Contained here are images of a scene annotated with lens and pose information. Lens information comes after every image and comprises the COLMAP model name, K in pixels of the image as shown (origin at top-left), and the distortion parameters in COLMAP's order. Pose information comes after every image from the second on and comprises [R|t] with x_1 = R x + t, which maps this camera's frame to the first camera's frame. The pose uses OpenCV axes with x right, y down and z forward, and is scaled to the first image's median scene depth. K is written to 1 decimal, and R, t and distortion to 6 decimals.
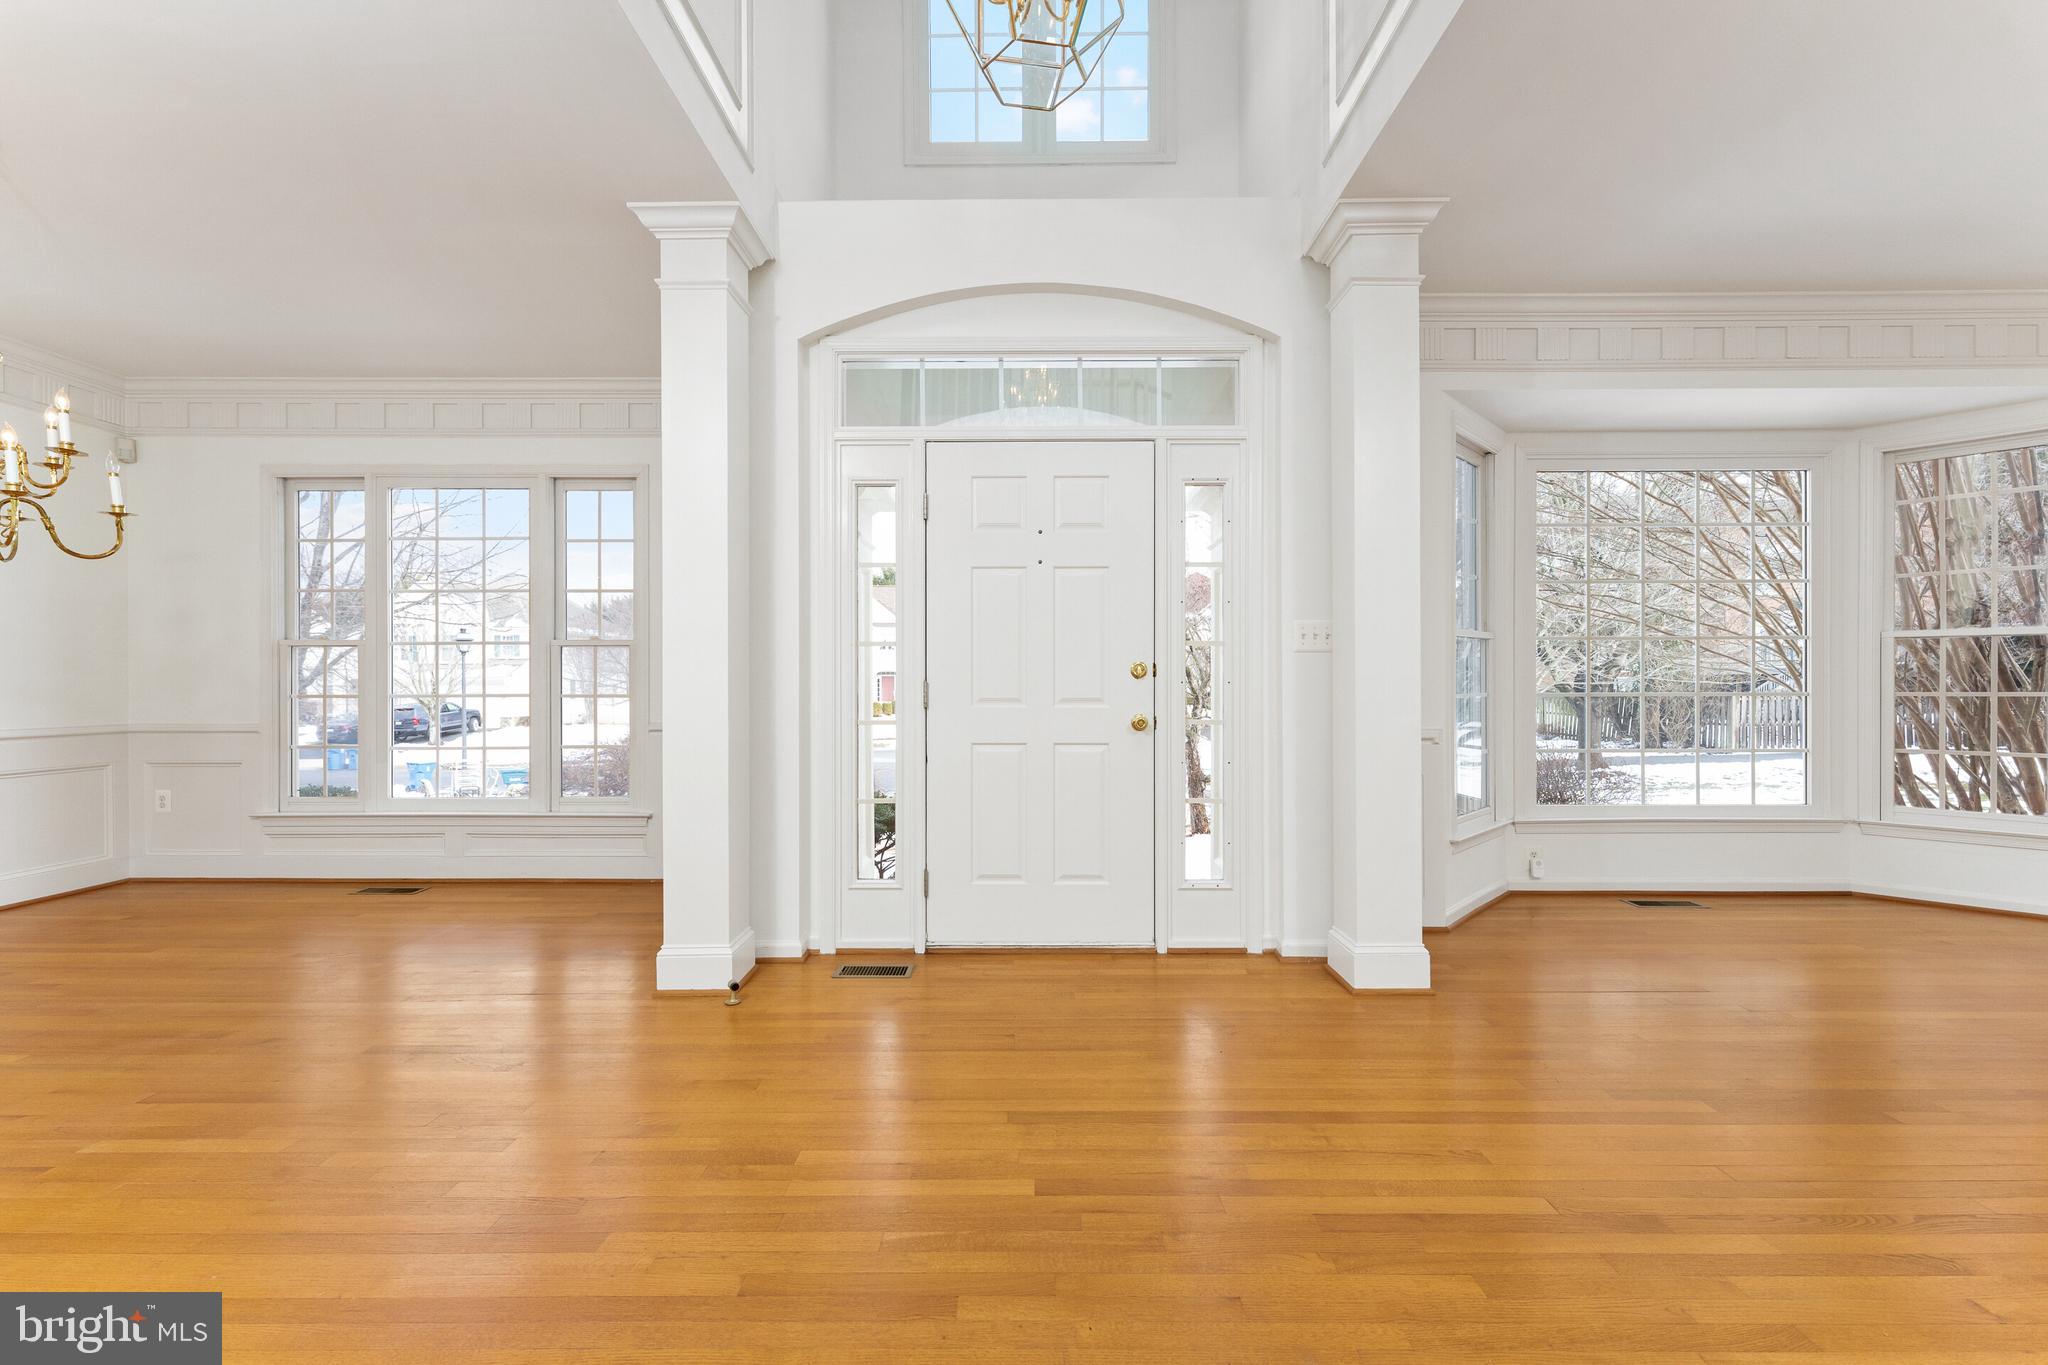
lens RADIAL K [[821.7, 0, 1026.5], [0, 821.7, 683.4], [0, 0, 1]] dist [-0.002523, 0.000246]
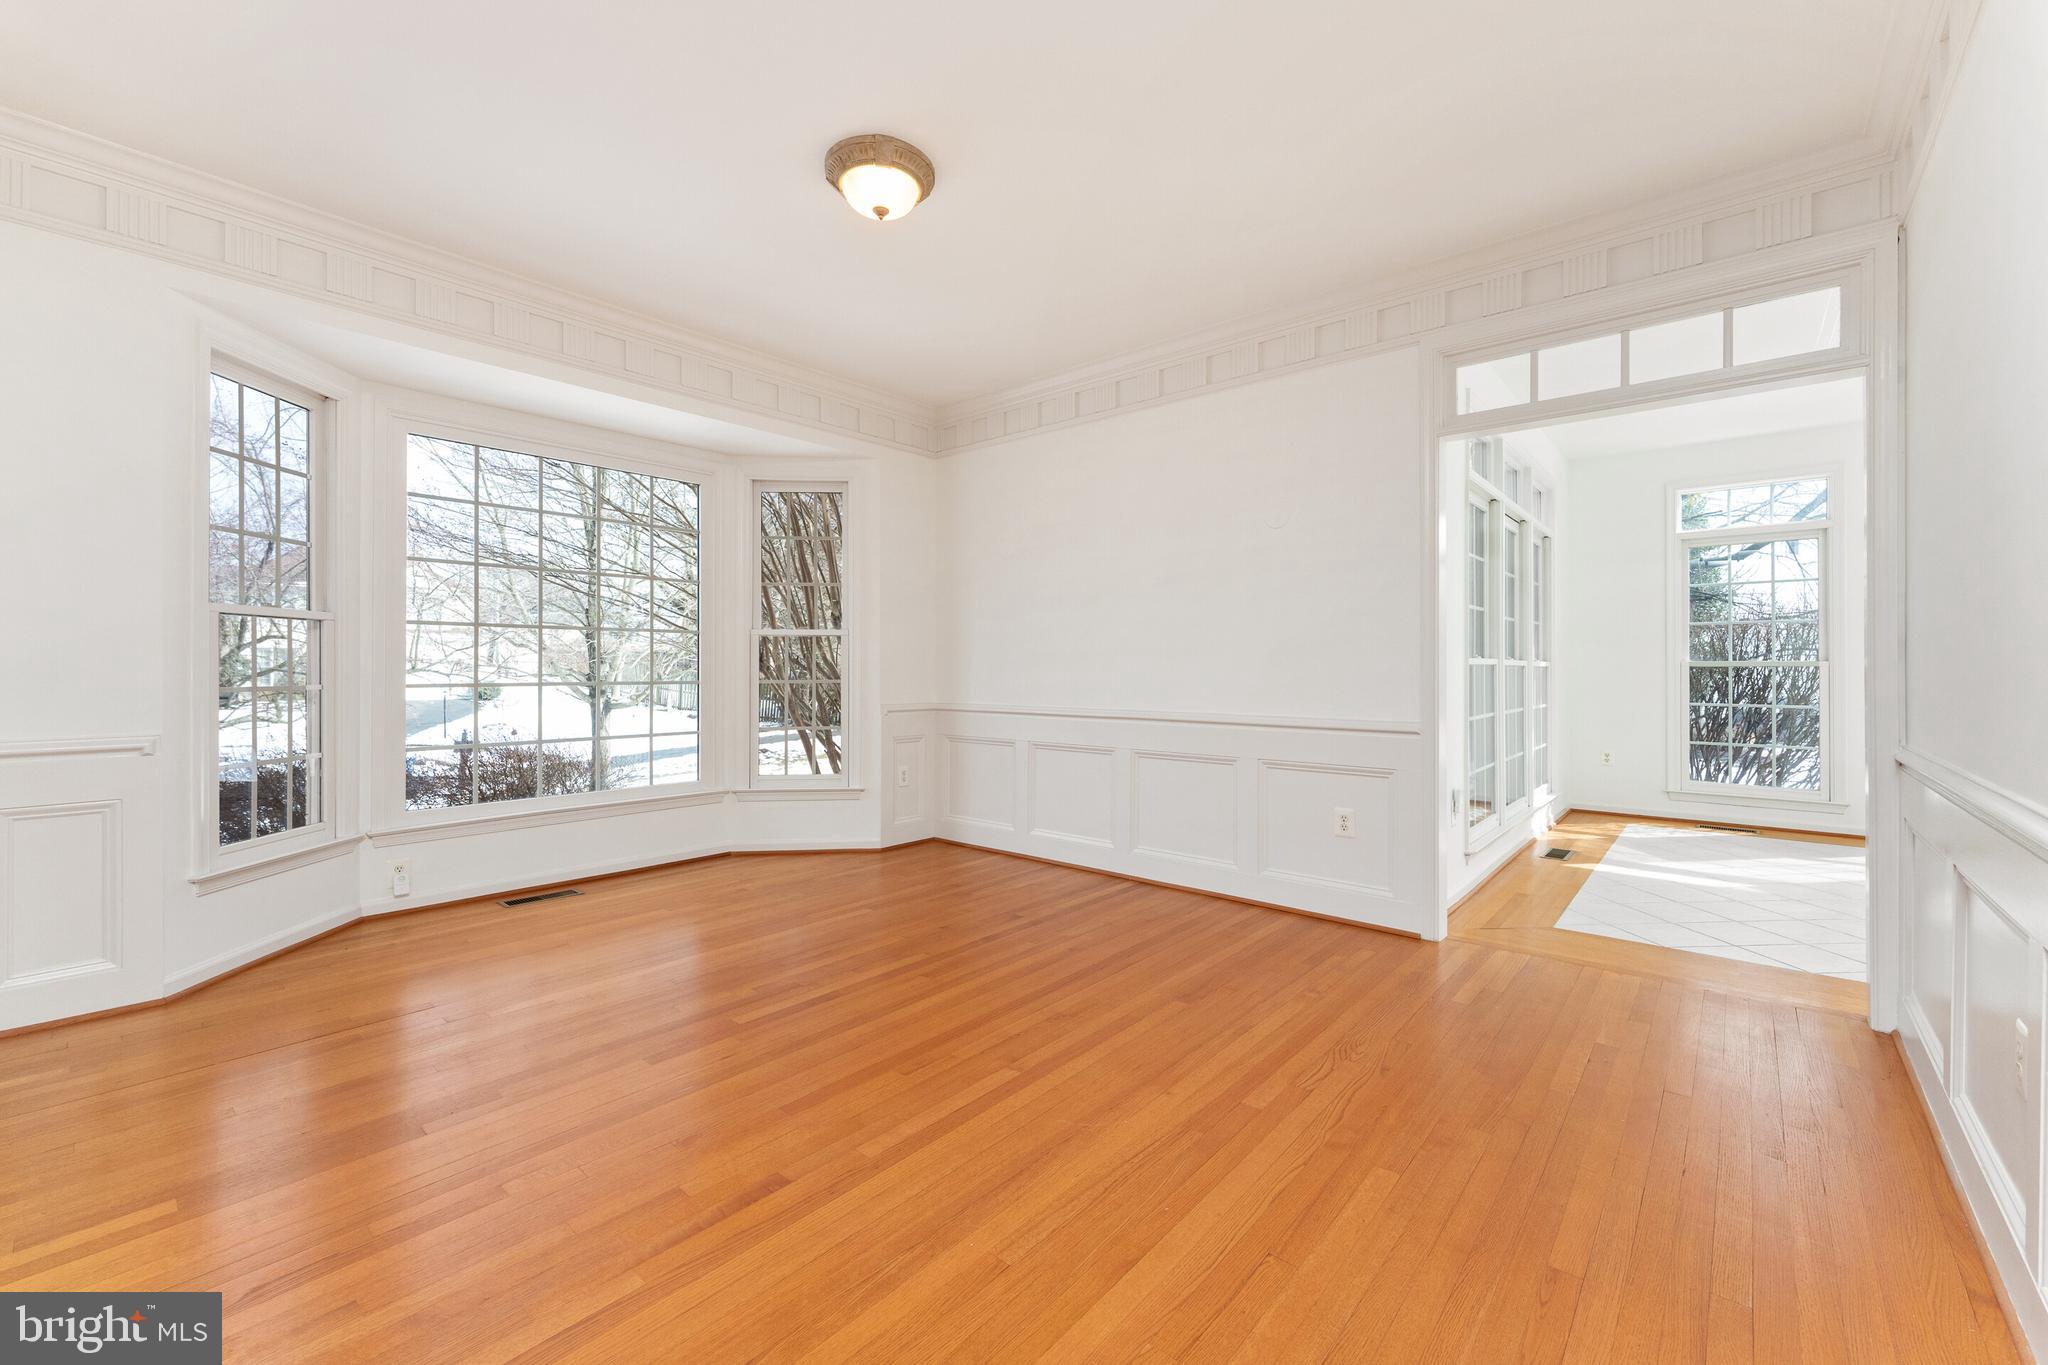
lens RADIAL K [[821.7, 0, 1034.8], [0, 821.7, 676.9], [0, 0, 1]] dist [-0.002523, 0.000246]
pose [[0.652332, -0.005184, 0.757916, 0.400286], [0.000059, 0.999977, 0.006789, -0.002770], [-0.757934, -0.004385, 0.652317, -0.088980]]
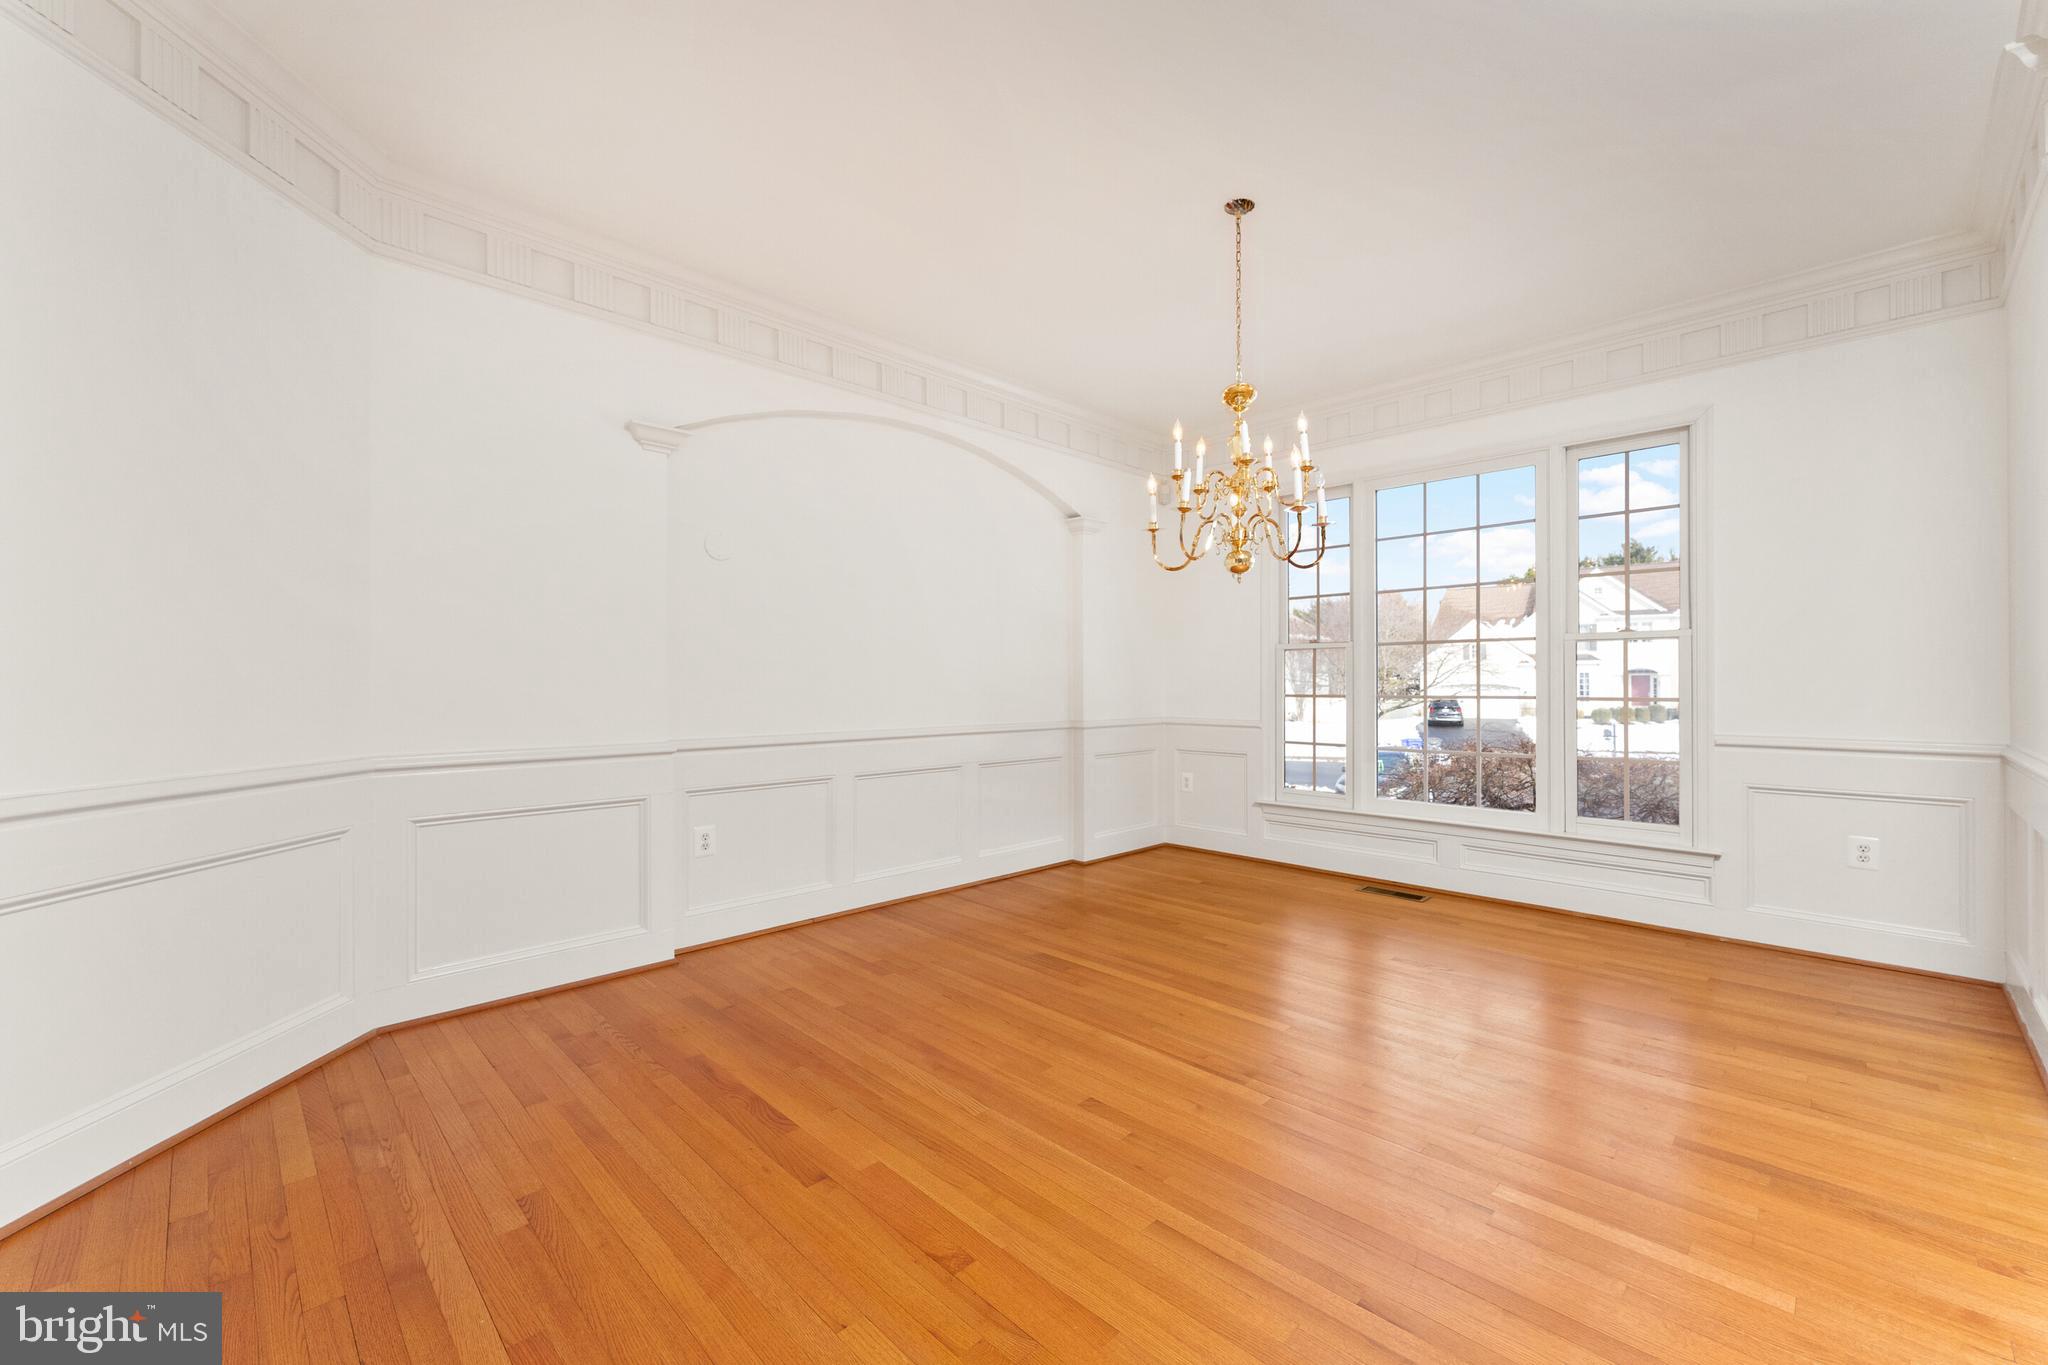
lens RADIAL K [[821.7, 0, 1042.3], [0, 821.7, 681.5], [0, 0, 1]] dist [-0.002523, 0.000246]
pose [[0.710110, -0.000580, -0.704091, -0.359934], [-0.001354, 0.999997, -0.002189, -0.000992], [0.704090, 0.002507, 0.710106, -0.006254]]
